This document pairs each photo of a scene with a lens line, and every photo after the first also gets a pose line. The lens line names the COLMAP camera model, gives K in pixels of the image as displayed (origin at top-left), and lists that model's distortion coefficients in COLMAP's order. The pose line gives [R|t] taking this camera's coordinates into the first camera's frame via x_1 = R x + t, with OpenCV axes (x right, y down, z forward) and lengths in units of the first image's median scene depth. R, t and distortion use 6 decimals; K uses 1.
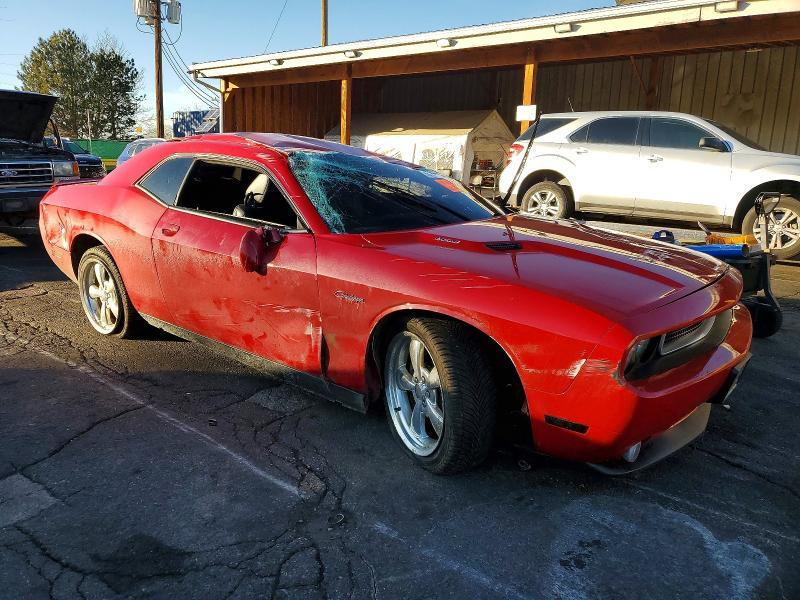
lens RADIAL K [[614.6, 0, 381.7], [0, 614.6, 288.2], [0, 0, 1]] dist [-0.000180, 0.037125]
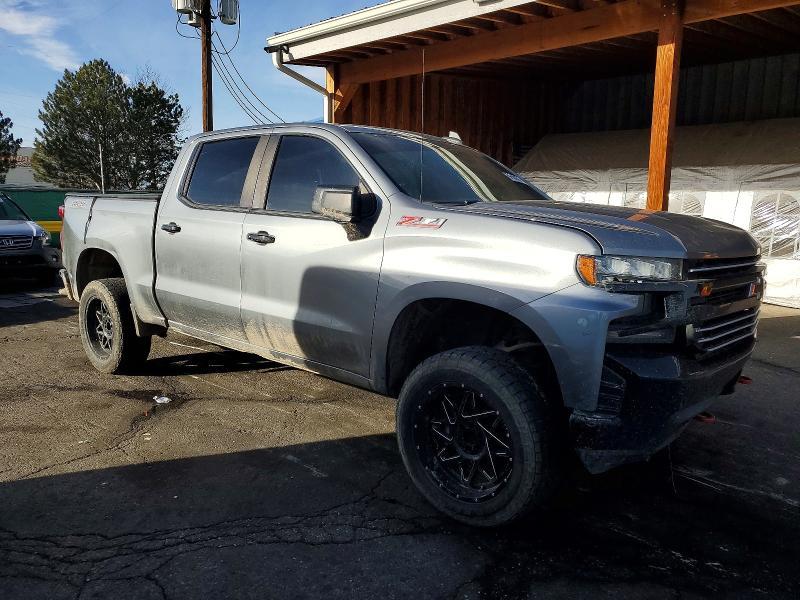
lens RADIAL K [[598.9, 0, 400.0], [0, 598.9, 300.0], [0, 0, 1]] dist [-0.003459, 0.003261]
pose [[0.999358, -0.011550, -0.033928, -0.085045], [0.009916, 0.998801, -0.047937, -0.056228], [0.034441, 0.047570, 0.998274, 0.236351]]
